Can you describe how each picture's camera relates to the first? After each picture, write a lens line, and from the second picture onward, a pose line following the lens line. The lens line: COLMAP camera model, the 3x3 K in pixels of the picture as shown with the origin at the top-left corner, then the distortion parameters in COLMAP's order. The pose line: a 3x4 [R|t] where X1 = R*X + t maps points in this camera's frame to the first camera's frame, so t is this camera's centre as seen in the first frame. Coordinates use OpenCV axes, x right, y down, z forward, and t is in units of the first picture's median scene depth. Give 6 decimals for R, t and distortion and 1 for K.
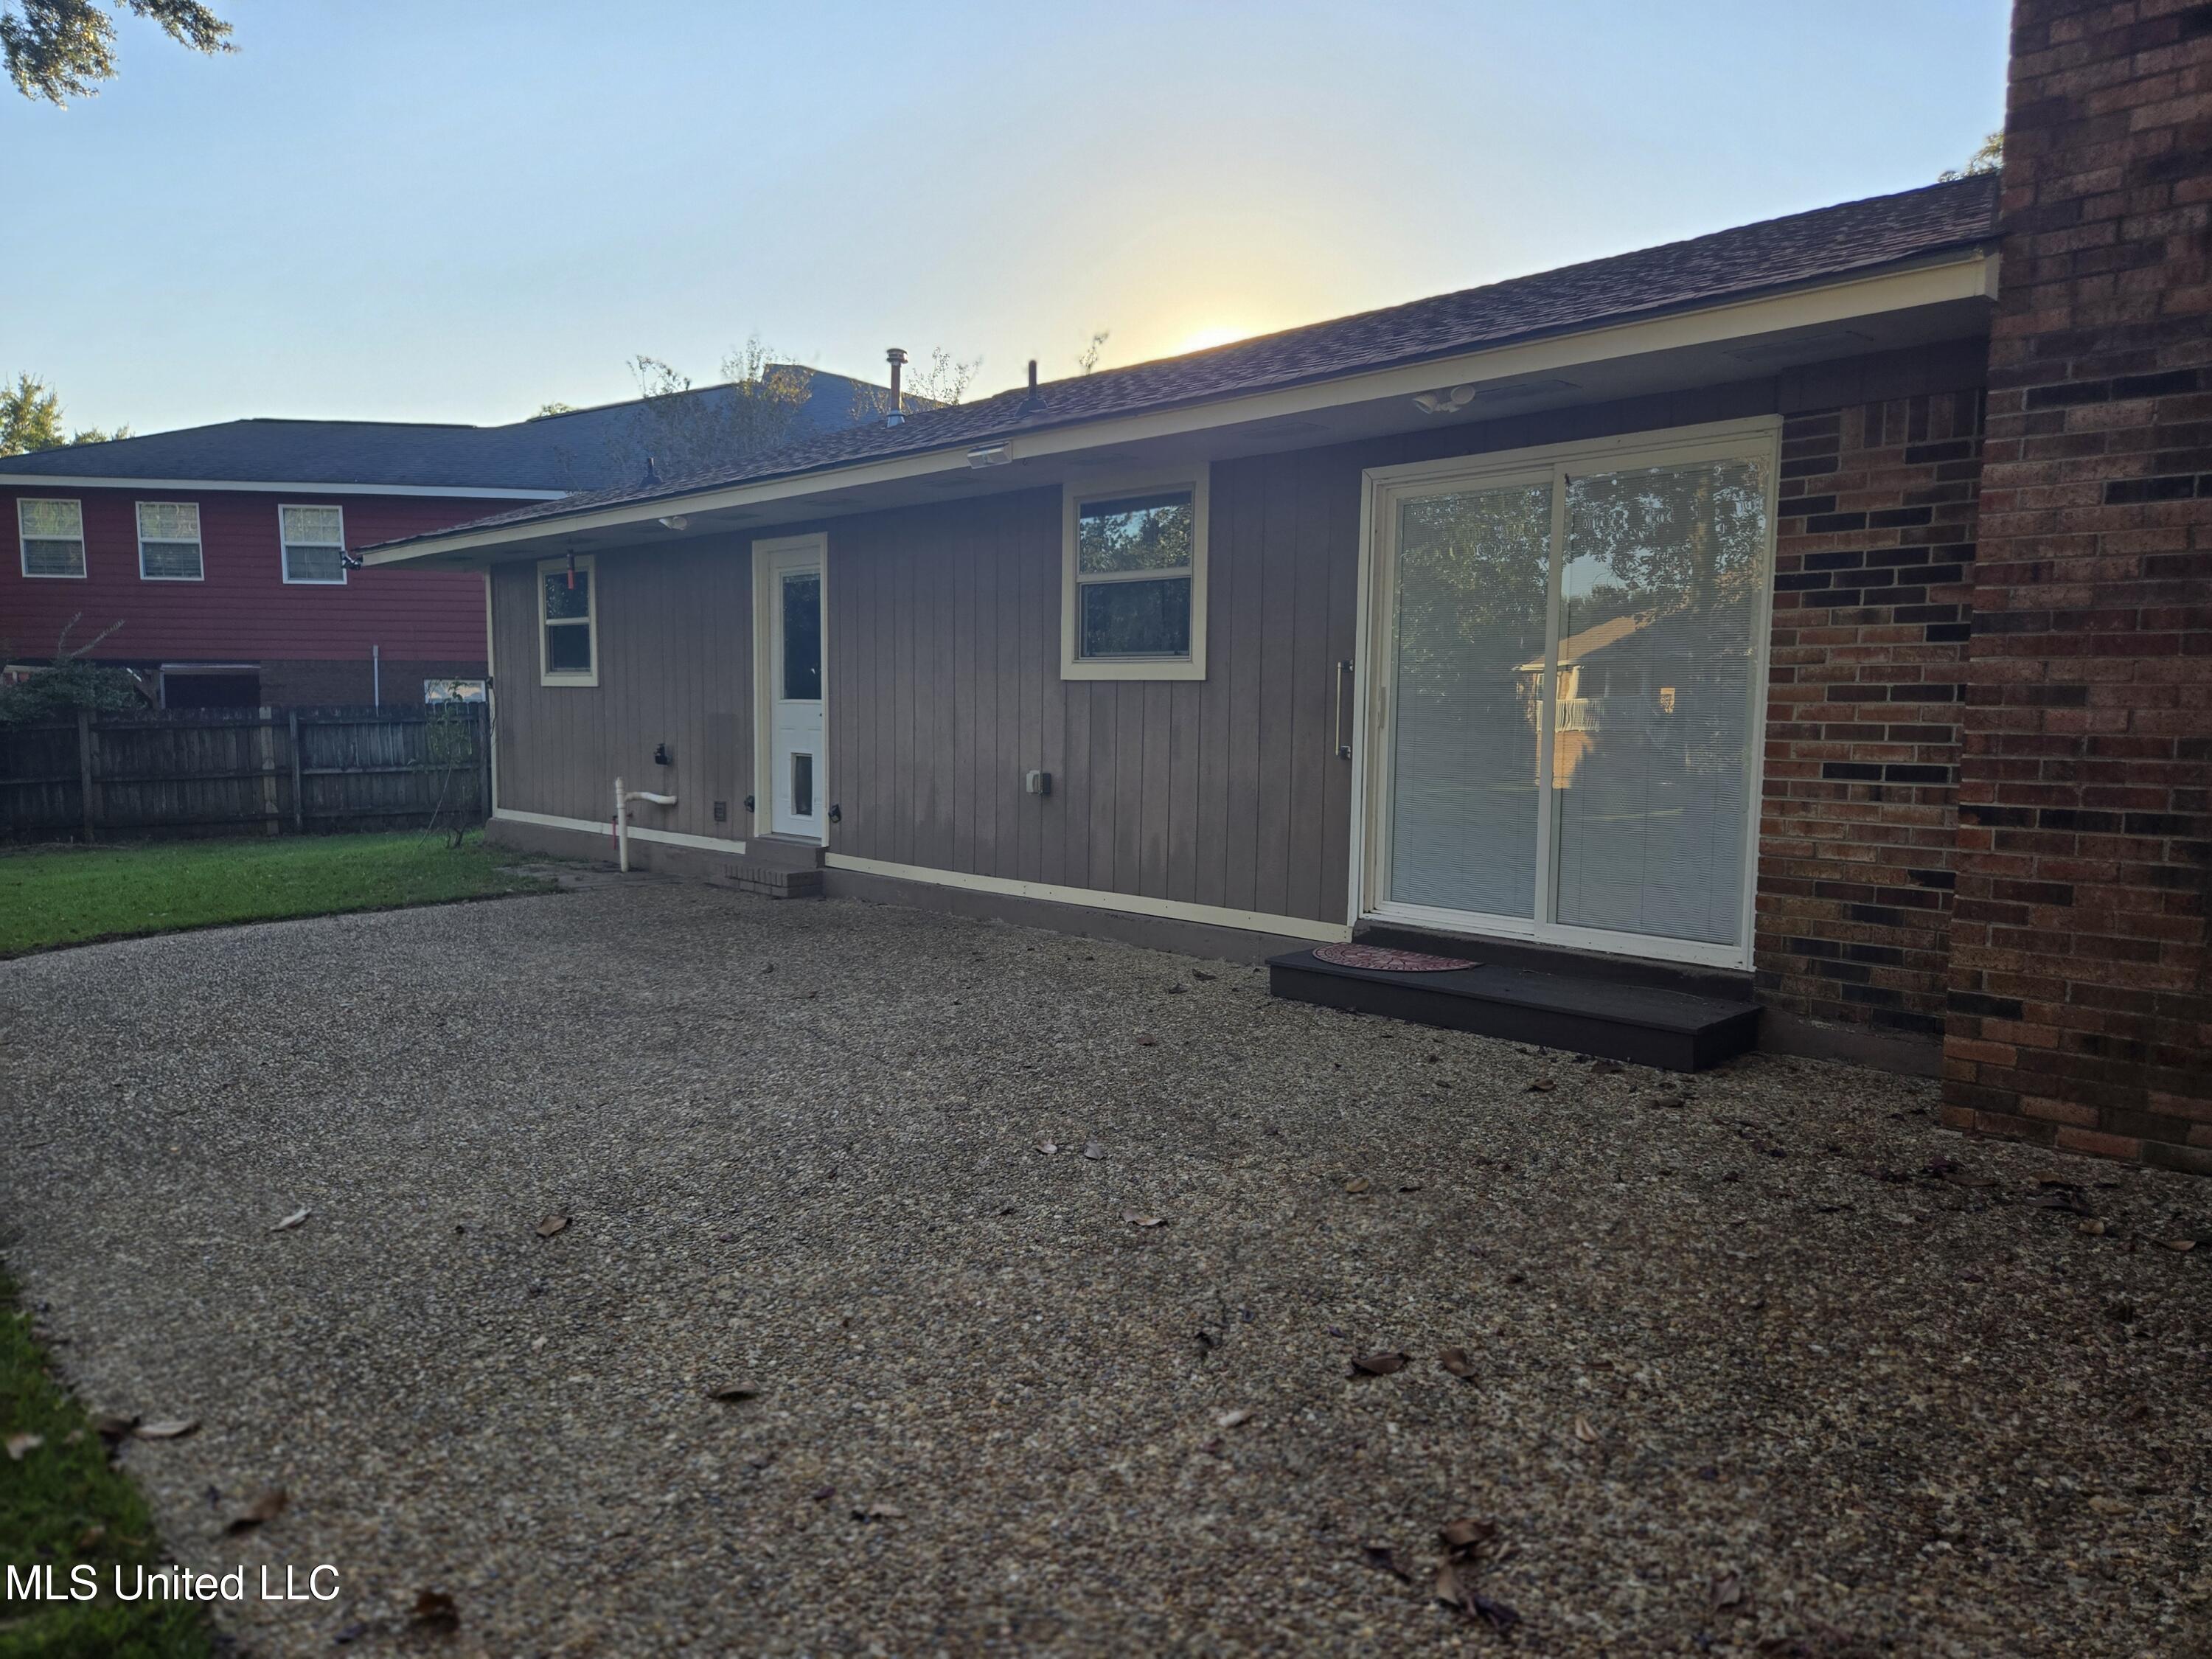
lens RADIAL K [[1475.7, 0, 1109.1], [0, 1475.7, 831.7], [0, 0, 1]] dist [0.053533, -0.030645]
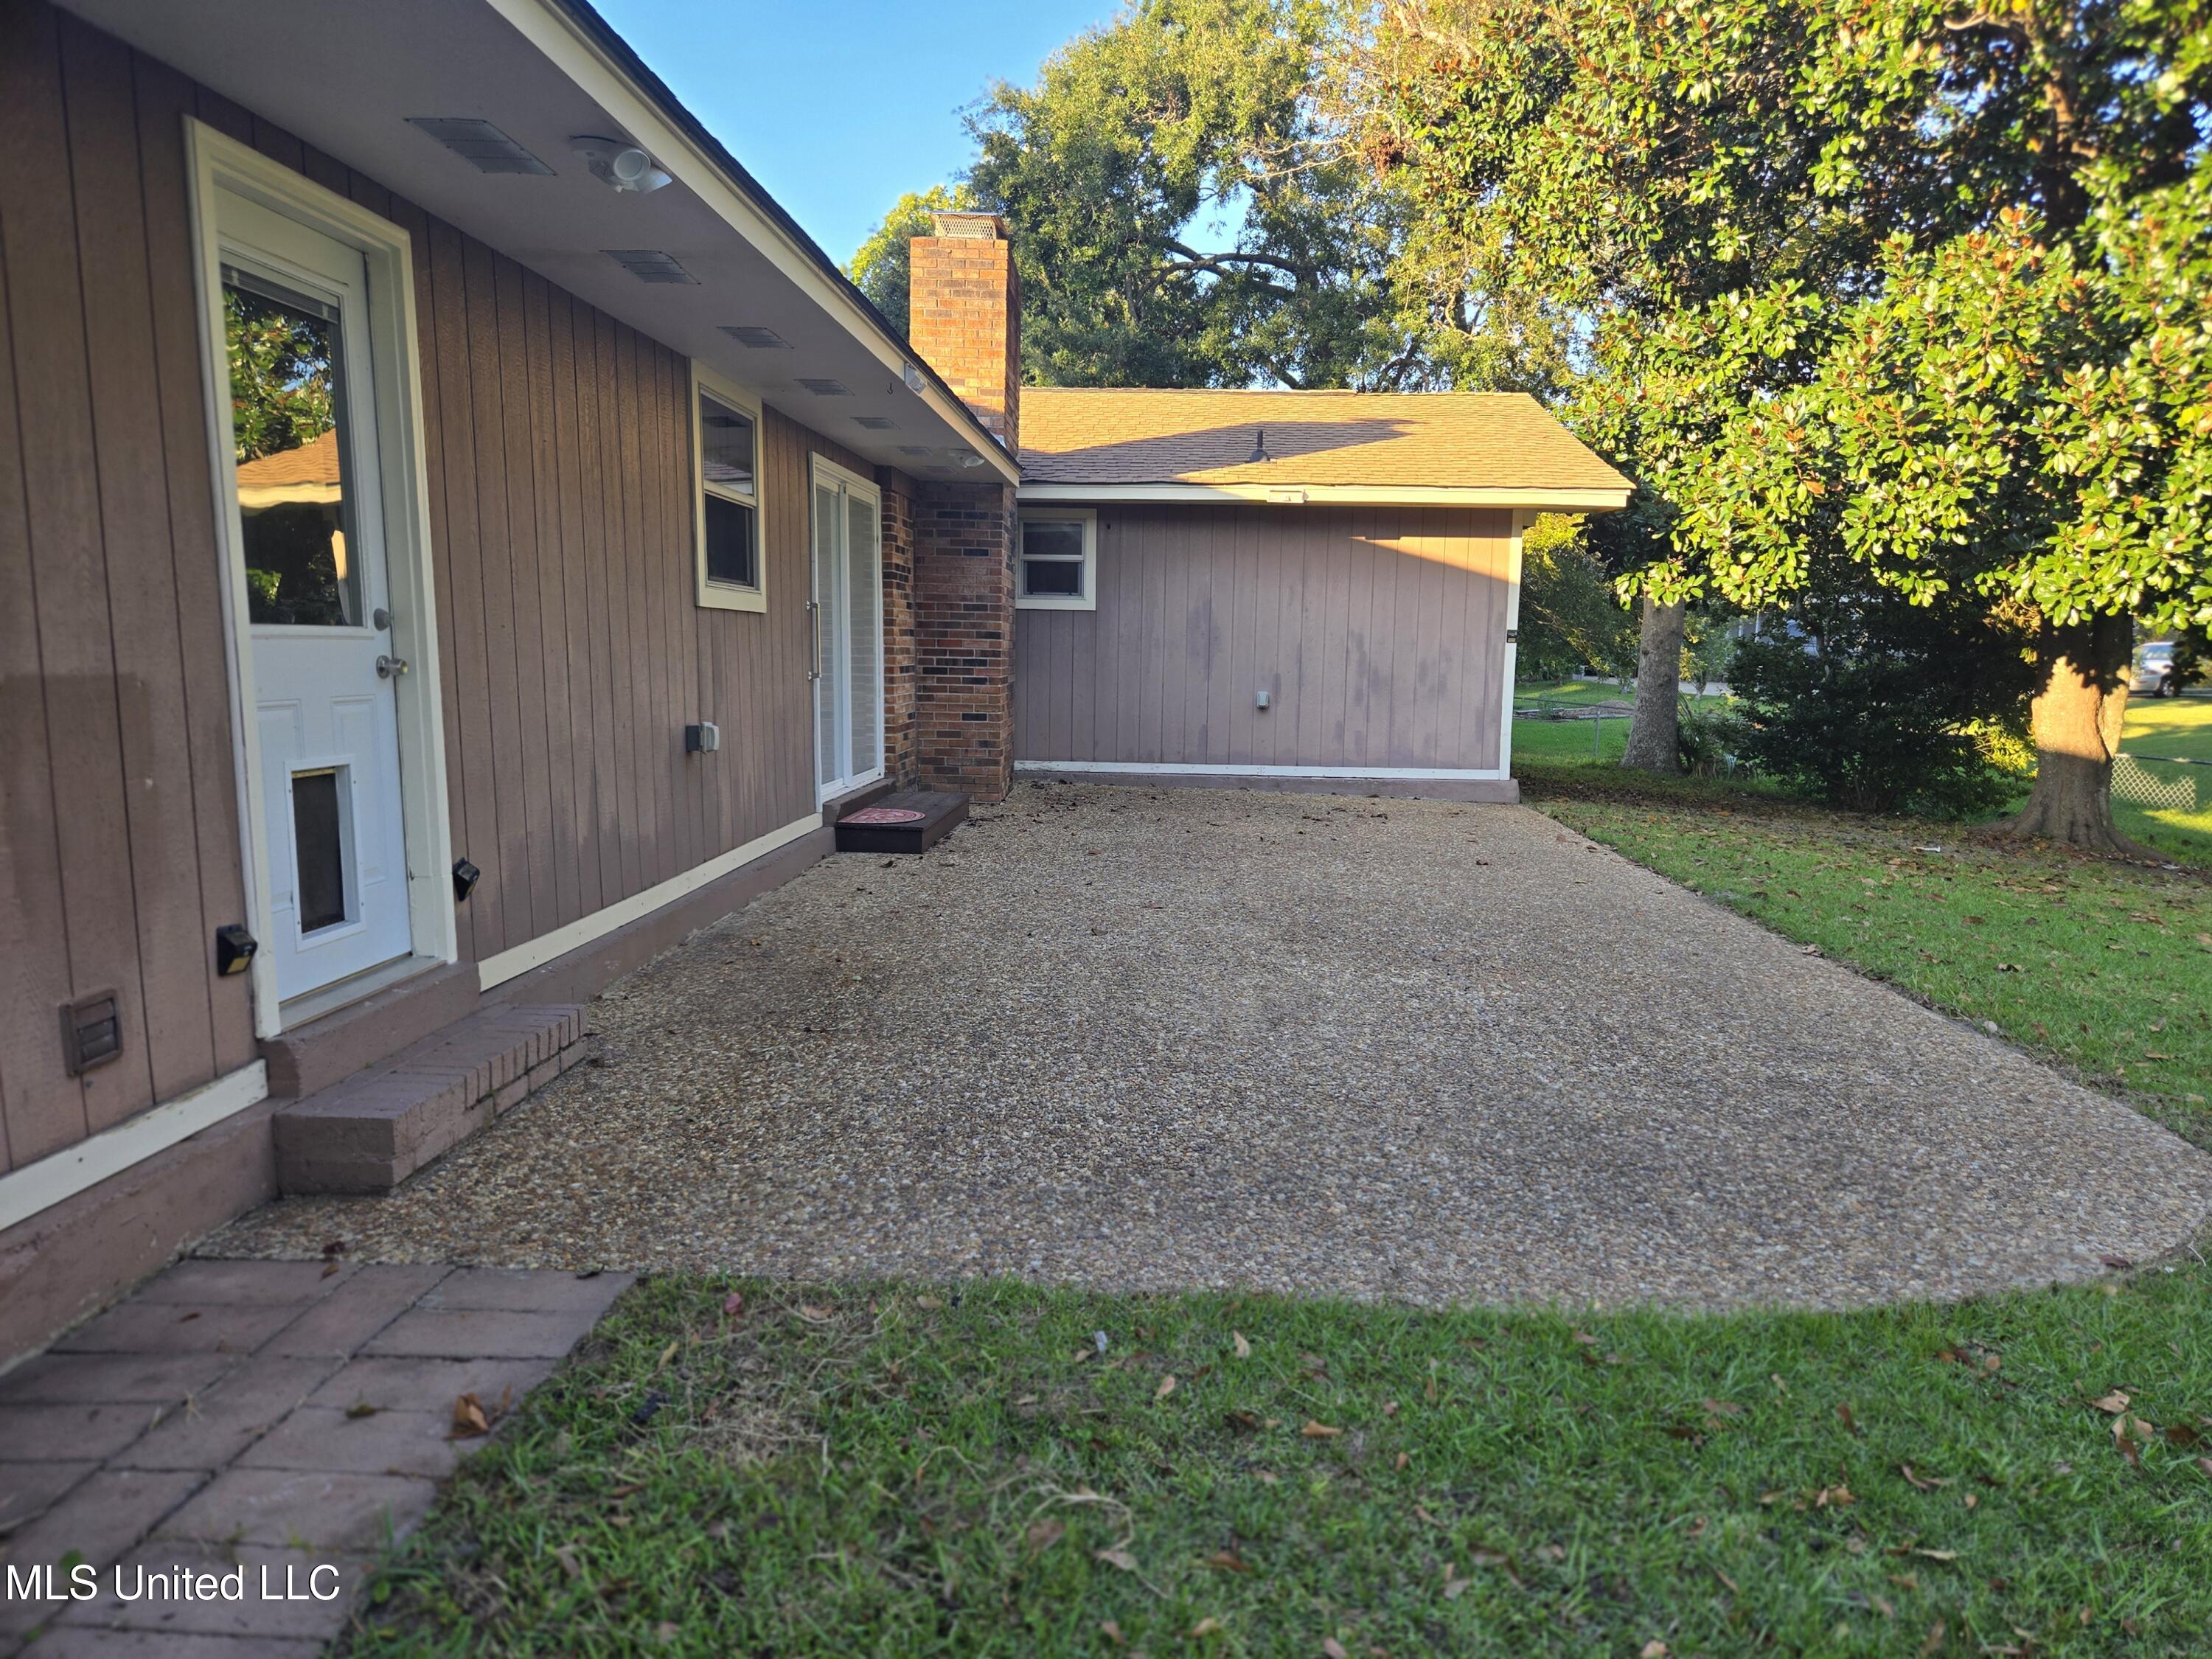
lens RADIAL K [[1475.7, 0, 1107.7], [0, 1475.7, 826.5], [0, 0, 1]] dist [0.053533, -0.030645]
pose [[-0.674316, -0.120690, 0.728514, -0.632678], [0.028272, 0.981611, 0.188789, -0.106297], [-0.737902, 0.147900, -0.658503, 1.115592]]
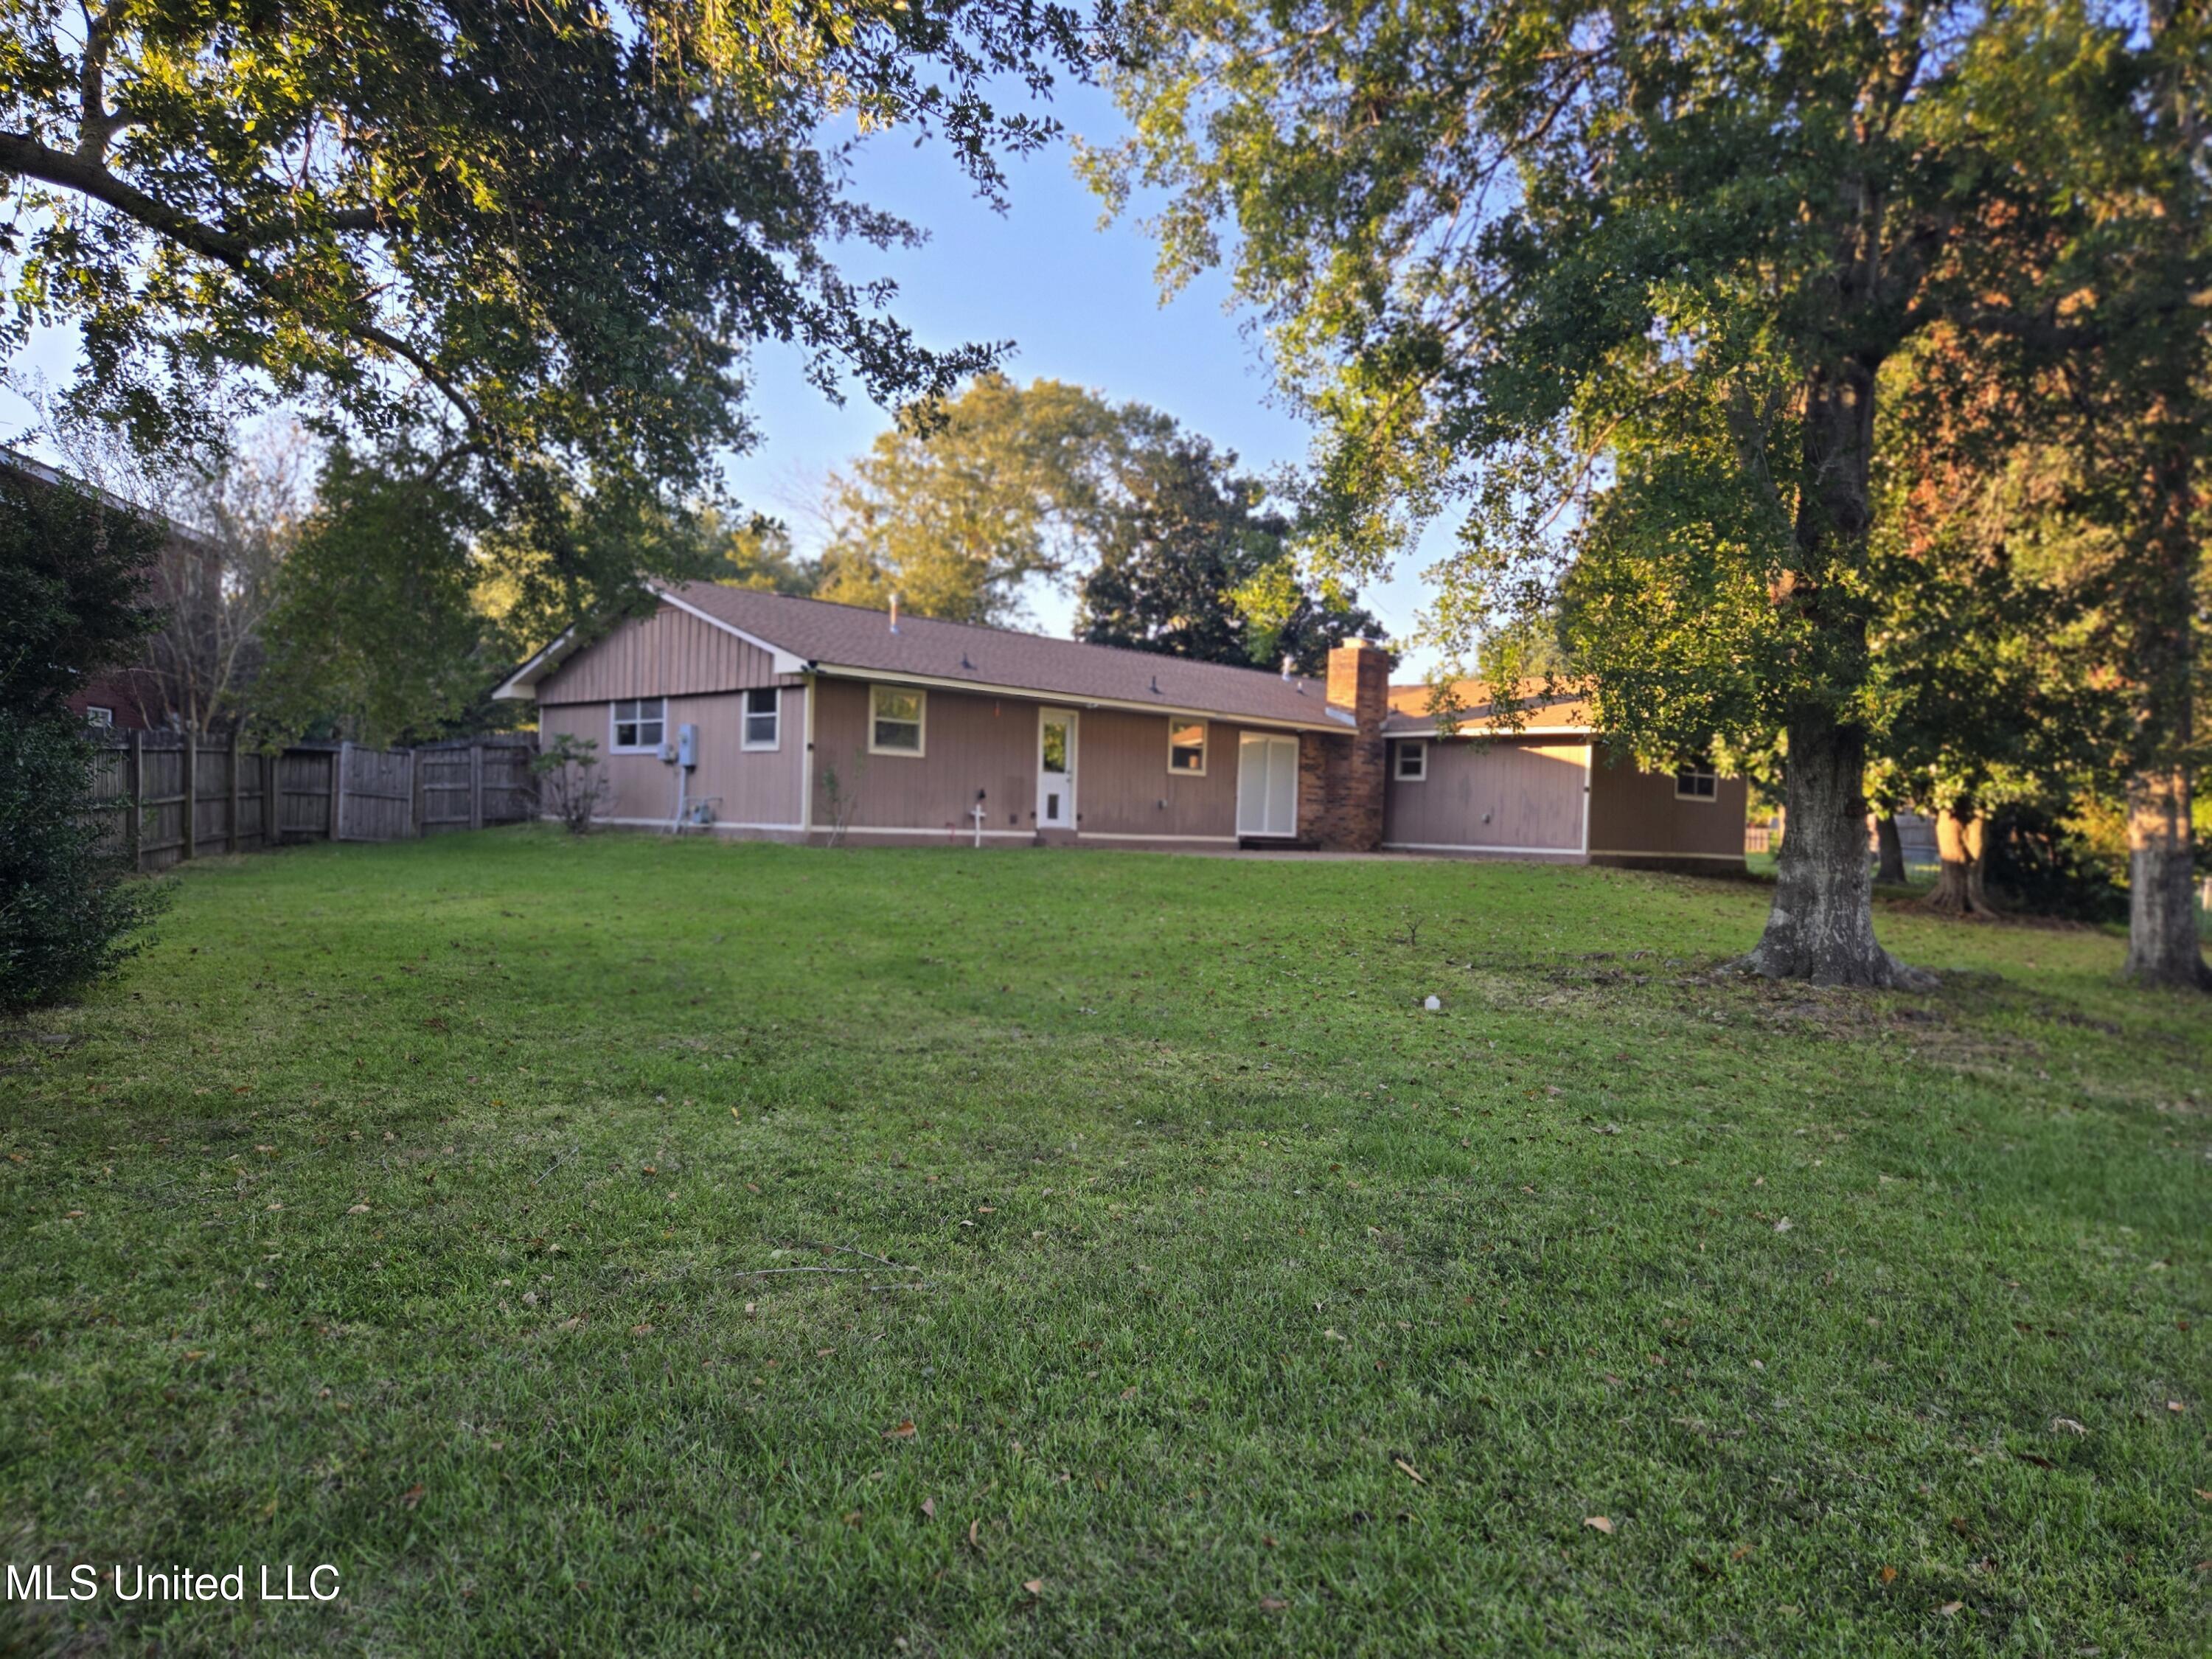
lens RADIAL K [[1475.7, 0, 1121.5], [0, 1475.7, 850.7], [0, 0, 1]] dist [0.053533, -0.030645]
pose [[-0.009077, -0.033906, 0.999384, -2.717554], [0.044967, 0.998400, 0.034281, -0.038146], [-0.998947, 0.045251, -0.007538, 0.916173]]
